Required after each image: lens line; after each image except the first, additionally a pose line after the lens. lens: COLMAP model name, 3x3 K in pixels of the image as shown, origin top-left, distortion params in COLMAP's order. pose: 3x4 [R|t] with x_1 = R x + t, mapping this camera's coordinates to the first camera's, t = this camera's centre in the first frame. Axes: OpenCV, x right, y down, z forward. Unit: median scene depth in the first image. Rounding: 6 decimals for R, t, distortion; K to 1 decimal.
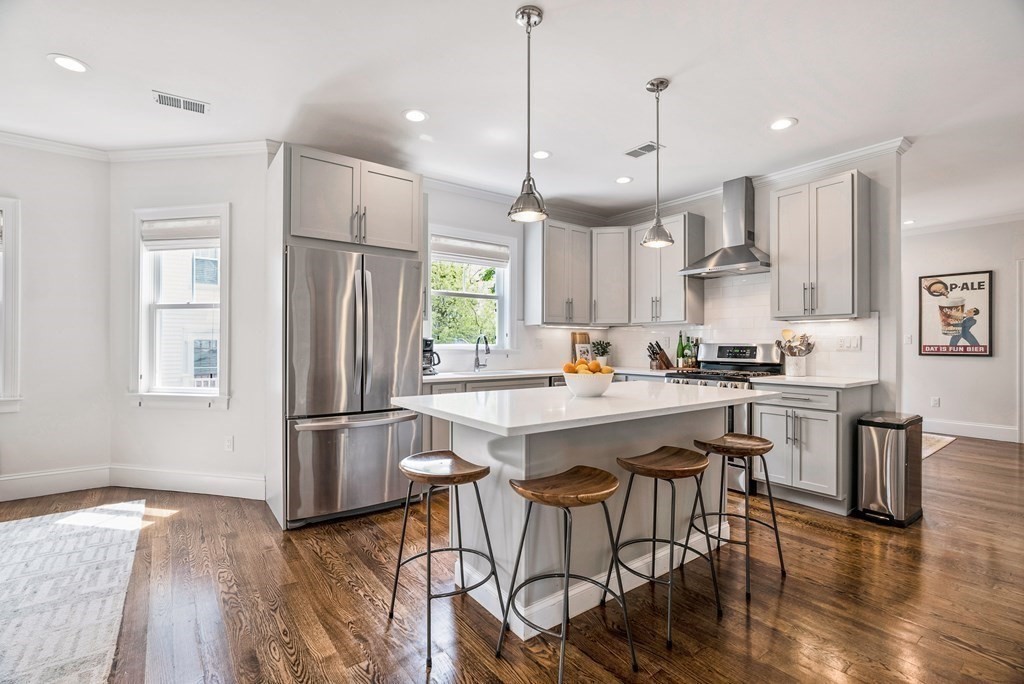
lens RADIAL K [[465.4, 0, 512.0], [0, 465.4, 342.0], [0, 0, 1]] dist [-0.004617, 0.000171]
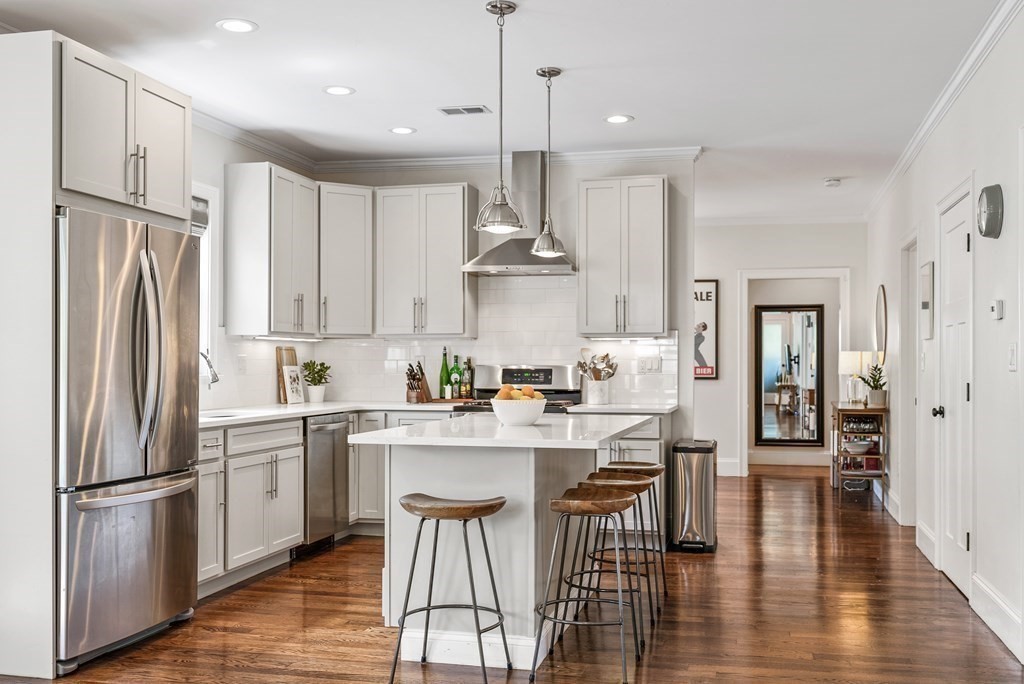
lens RADIAL K [[1014.0, 0, 500.5], [0, 1014.0, 360.7], [0, 0, 1]] dist [0.028619, -0.005016]
pose [[0.774694, 0.000811, 0.632336, -0.726853], [-0.002355, 0.999996, 0.001603, -0.008063], [-0.632332, -0.002731, 0.774692, -0.321542]]
